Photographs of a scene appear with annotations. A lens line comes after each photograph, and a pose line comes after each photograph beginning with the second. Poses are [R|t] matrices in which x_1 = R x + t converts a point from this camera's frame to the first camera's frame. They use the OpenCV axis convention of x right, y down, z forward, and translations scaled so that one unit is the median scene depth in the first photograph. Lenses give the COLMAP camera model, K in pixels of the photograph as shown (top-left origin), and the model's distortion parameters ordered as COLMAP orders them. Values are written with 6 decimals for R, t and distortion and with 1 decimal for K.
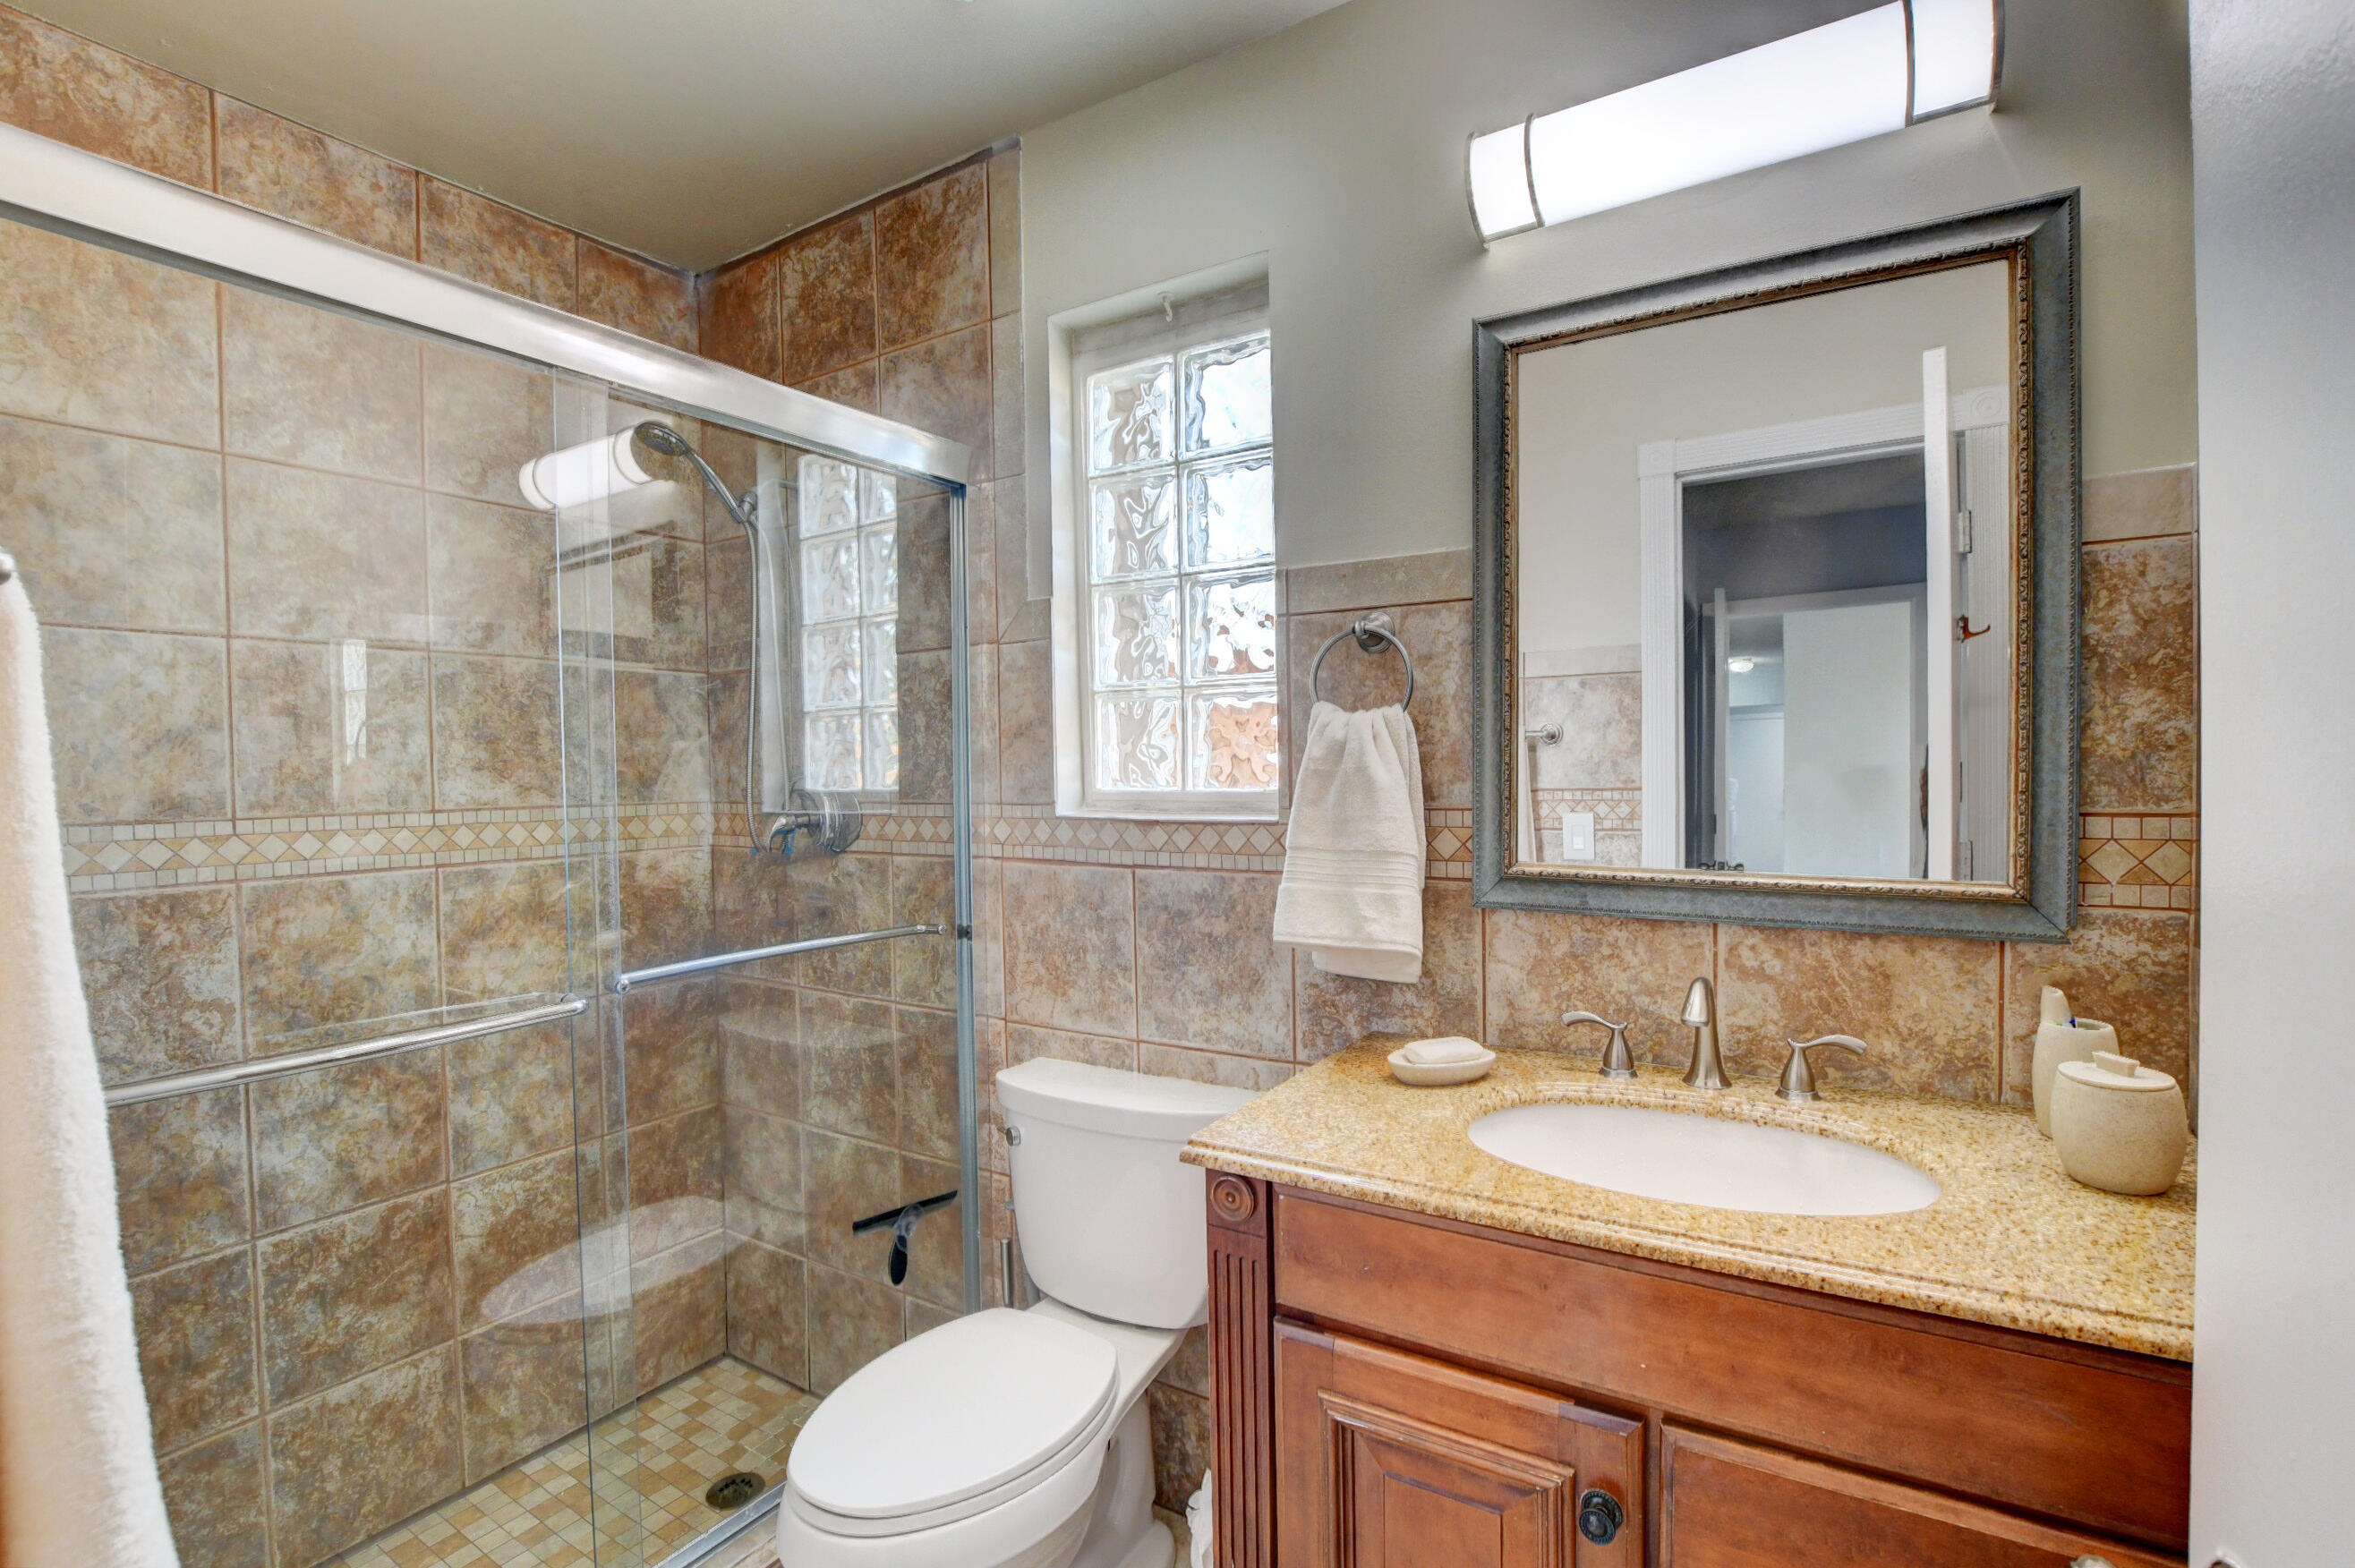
lens RADIAL K [[1034.1, 0, 1185.1], [0, 1034.1, 790.8], [0, 0, 1]] dist [-0.030593, 0.003285]
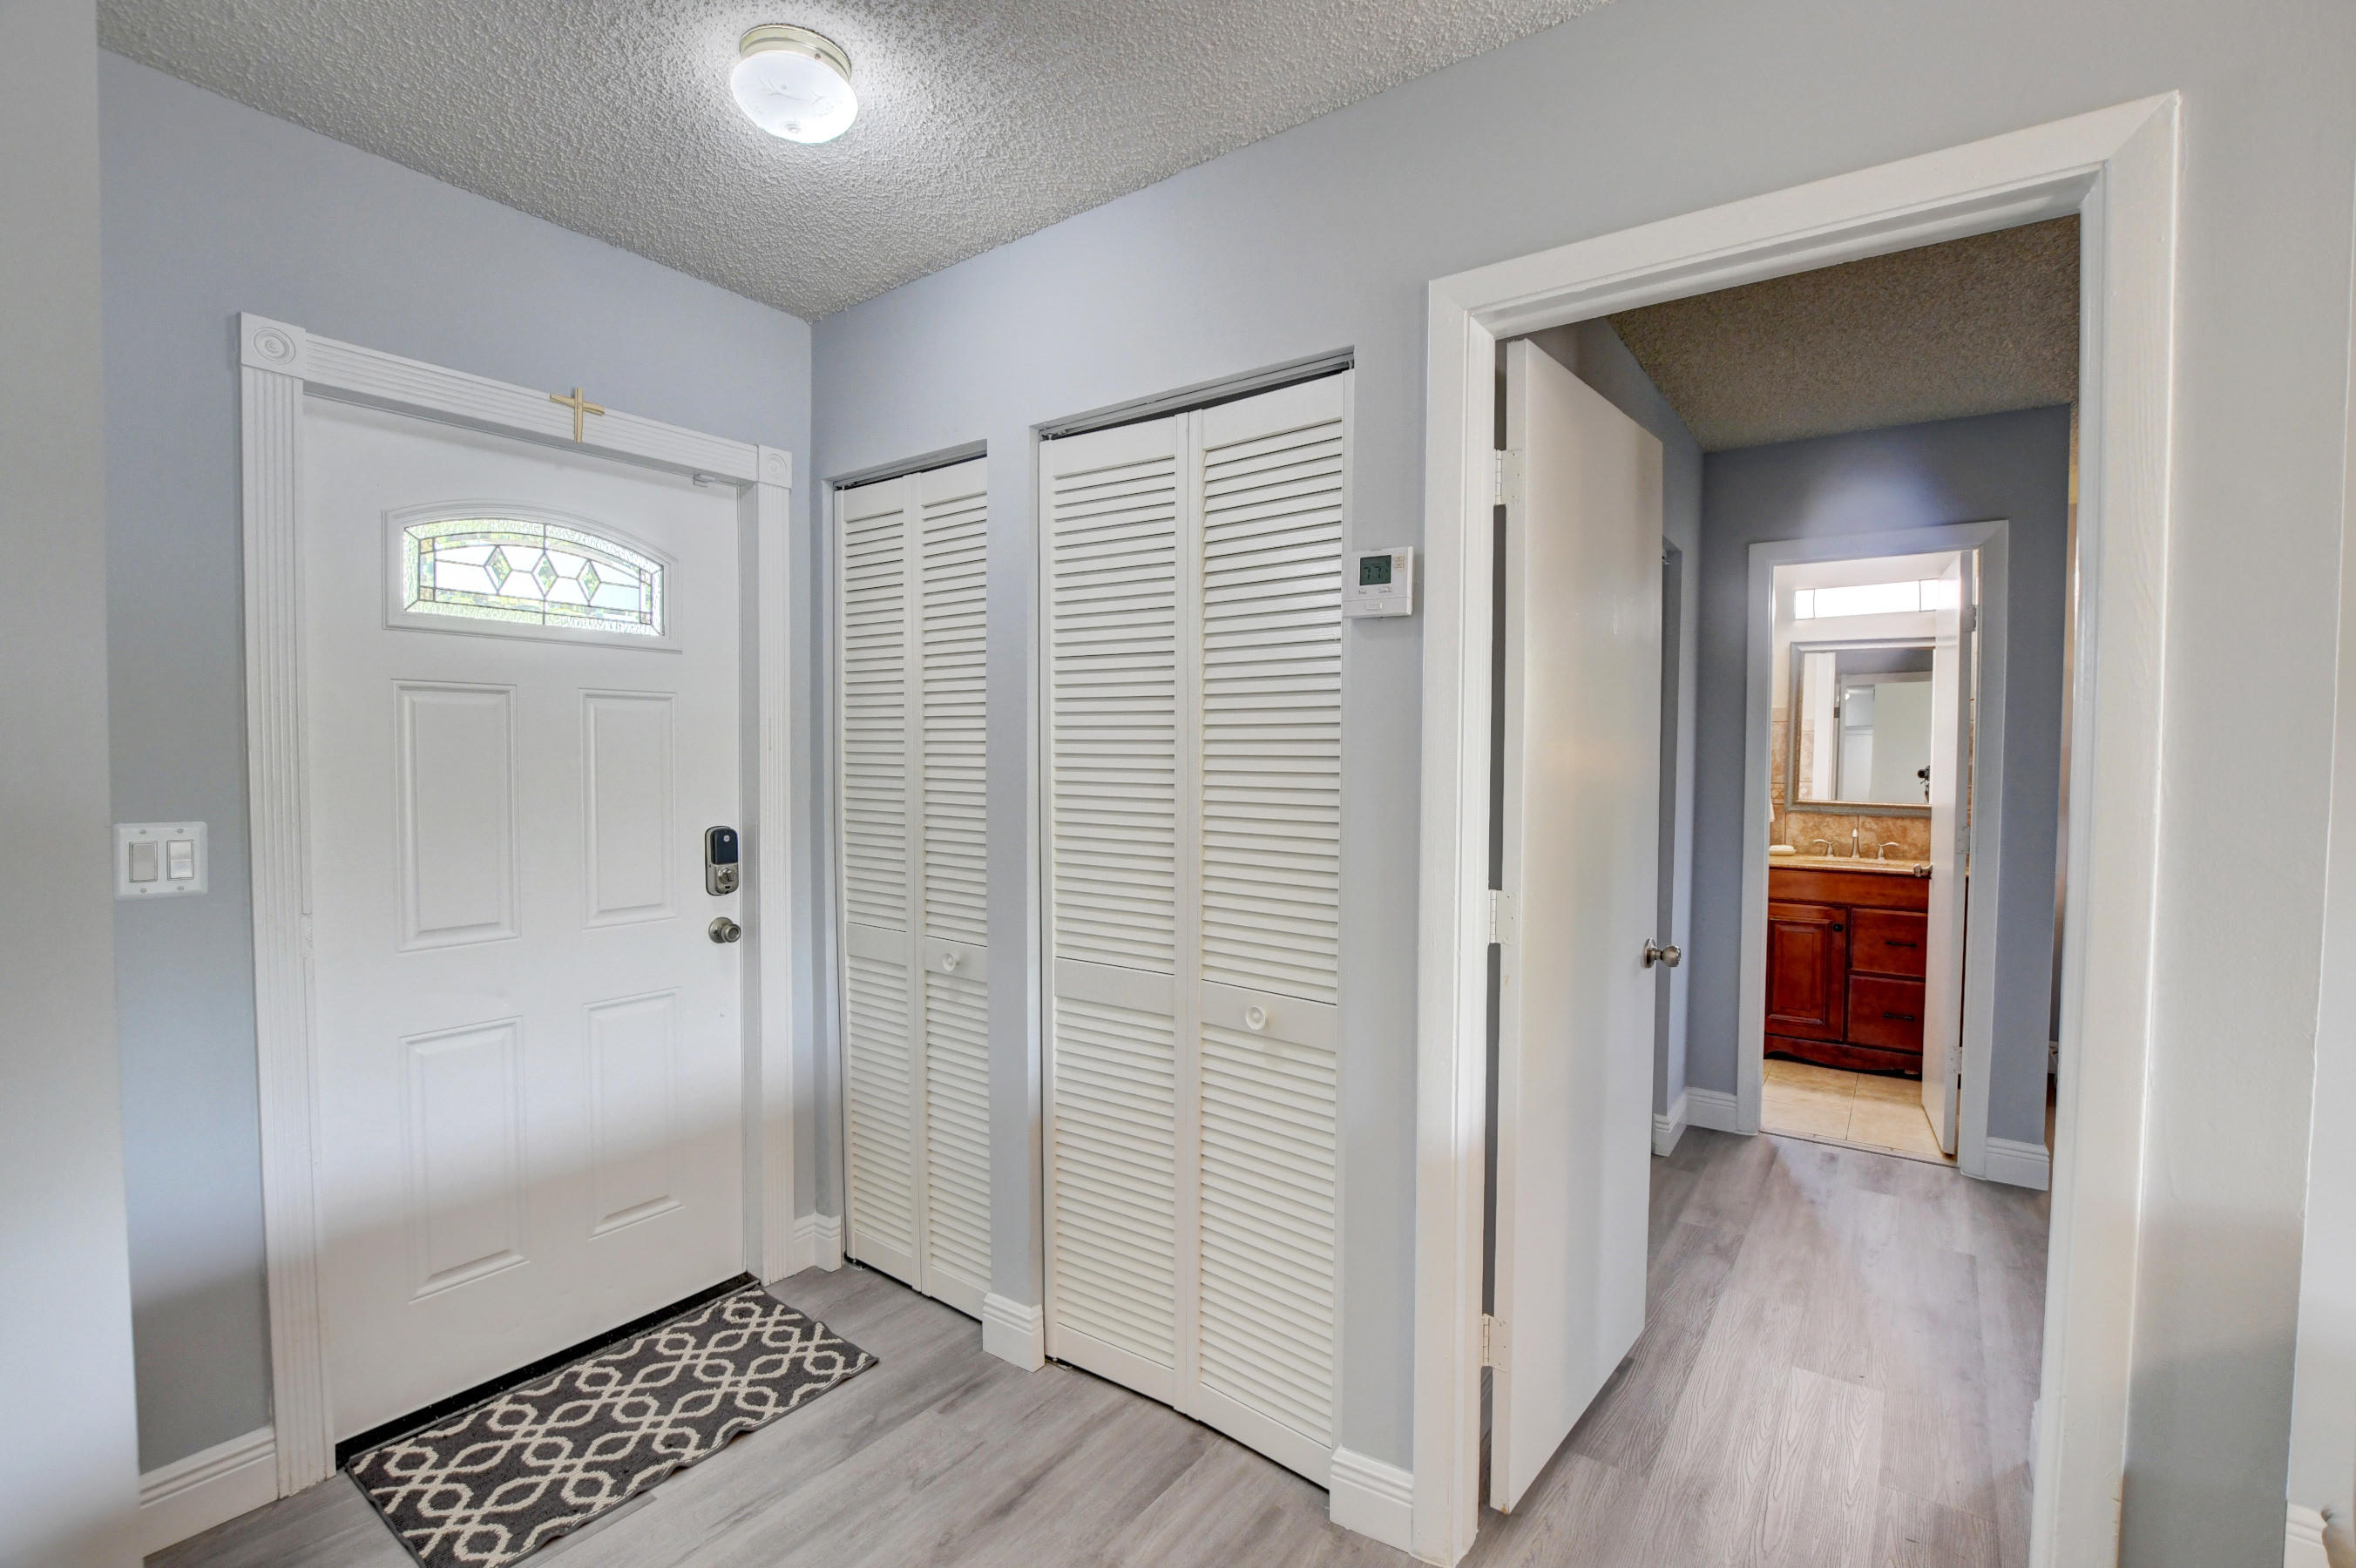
lens RADIAL K [[1034.5, 0, 1180.1], [0, 1034.5, 782.7], [0, 0, 1]] dist [-0.030593, 0.003285]
pose [[0.998145, 0.016942, -0.058483, -1.616047], [-0.016050, 0.999748, 0.015673, -0.005483], [0.058734, -0.014705, 0.998165, -2.659215]]
